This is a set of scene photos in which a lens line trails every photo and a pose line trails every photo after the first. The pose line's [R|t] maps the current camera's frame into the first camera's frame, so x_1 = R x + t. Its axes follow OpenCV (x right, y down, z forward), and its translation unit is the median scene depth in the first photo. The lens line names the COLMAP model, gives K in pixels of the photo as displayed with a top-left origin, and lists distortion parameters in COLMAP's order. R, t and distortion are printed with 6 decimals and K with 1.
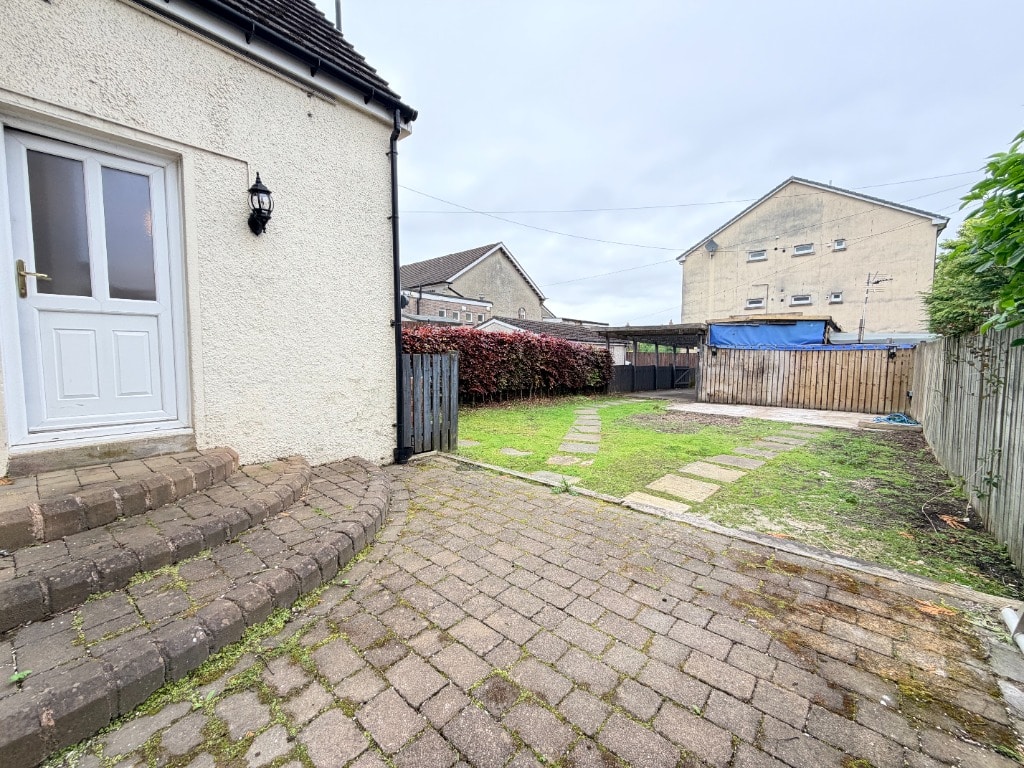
lens RADIAL K [[405.8, 0, 507.8], [0, 405.8, 383.4], [0, 0, 1]] dist [-0.000678, -0.000326]
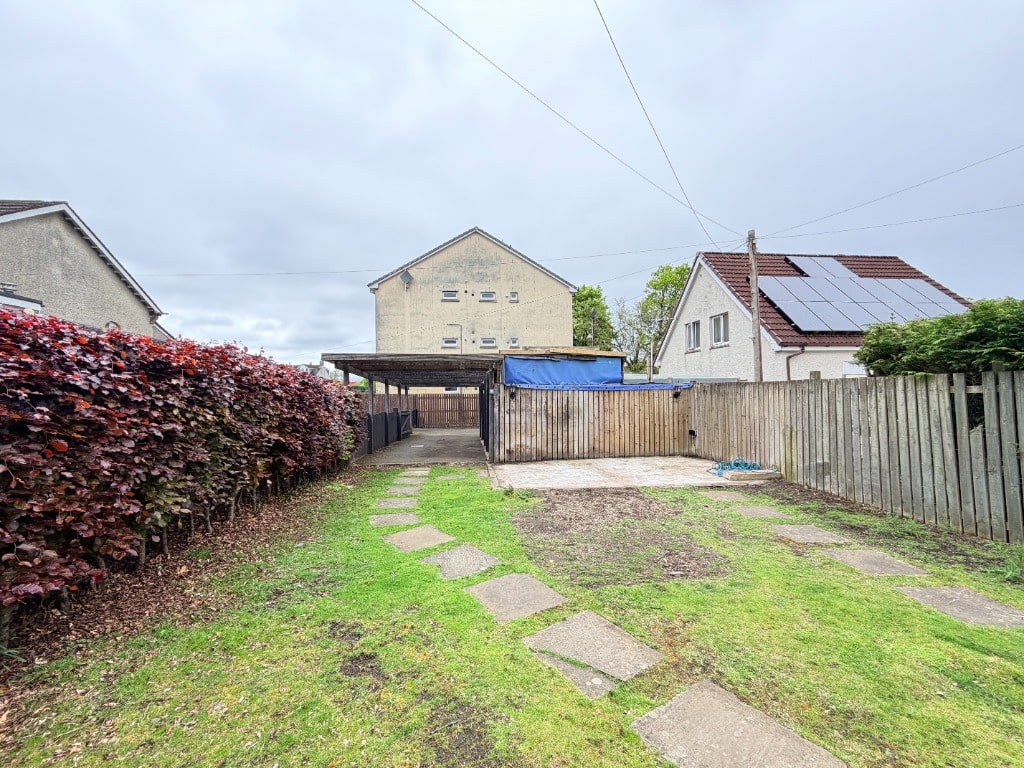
lens RADIAL K [[405.8, 0, 507.8], [0, 405.8, 383.4], [0, 0, 1]] dist [-0.000678, -0.000326]
pose [[0.669183, 0.006140, 0.743072, -0.052447], [0.067877, 0.995280, -0.069351, -0.044303], [-0.739991, 0.096846, 0.665608, 0.503511]]
